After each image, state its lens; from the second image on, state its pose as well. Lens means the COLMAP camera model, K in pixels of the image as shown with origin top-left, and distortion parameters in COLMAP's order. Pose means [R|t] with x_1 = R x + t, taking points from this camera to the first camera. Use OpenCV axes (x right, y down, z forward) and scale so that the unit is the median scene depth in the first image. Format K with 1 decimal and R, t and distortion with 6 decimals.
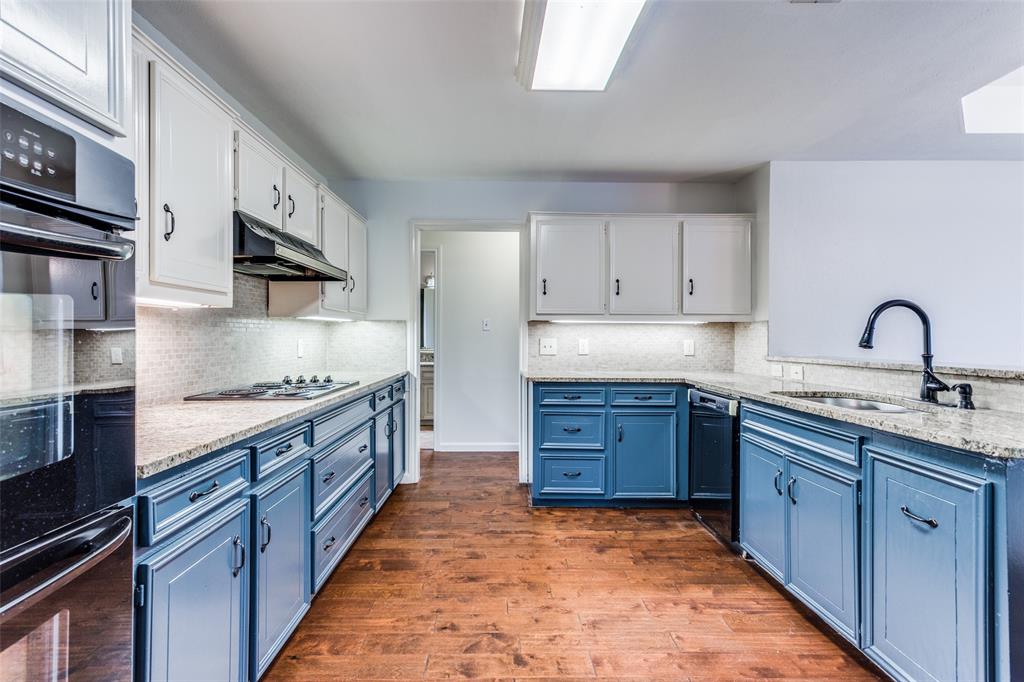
lens RADIAL K [[486.7, 0, 509.8], [0, 486.7, 339.1], [0, 0, 1]] dist [0.031403, 0.000195]
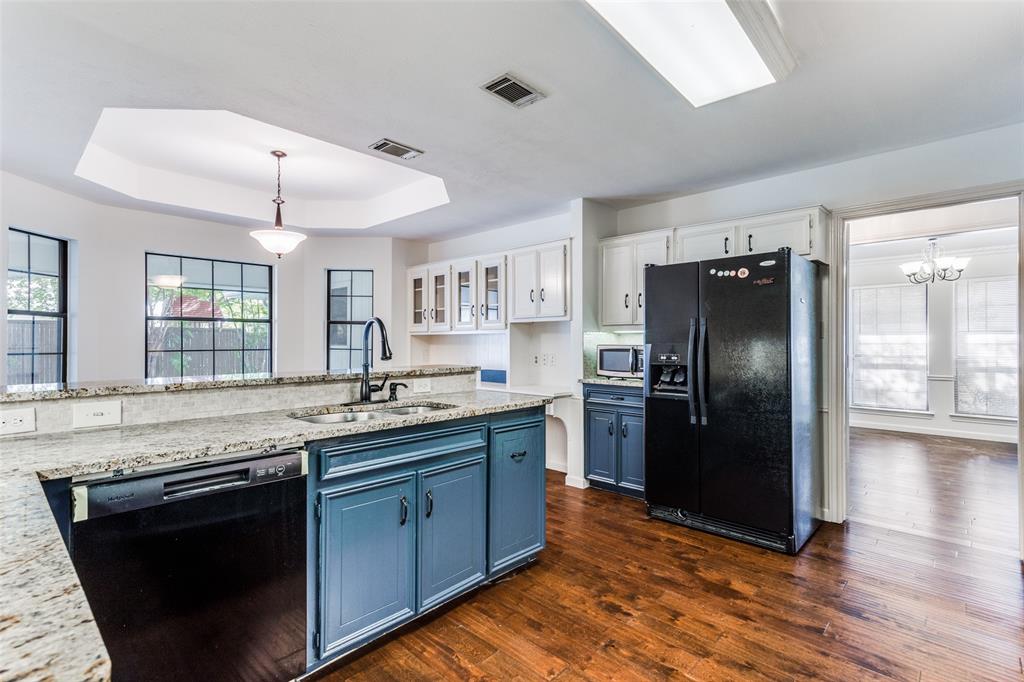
lens RADIAL K [[486.7, 0, 511.1], [0, 486.7, 339.7], [0, 0, 1]] dist [0.031403, 0.000195]
pose [[-0.718052, -0.000641, 0.695990, -0.246166], [-0.003341, 0.999991, -0.002527, -0.026030], [-0.695982, -0.004140, -0.718047, 1.650499]]
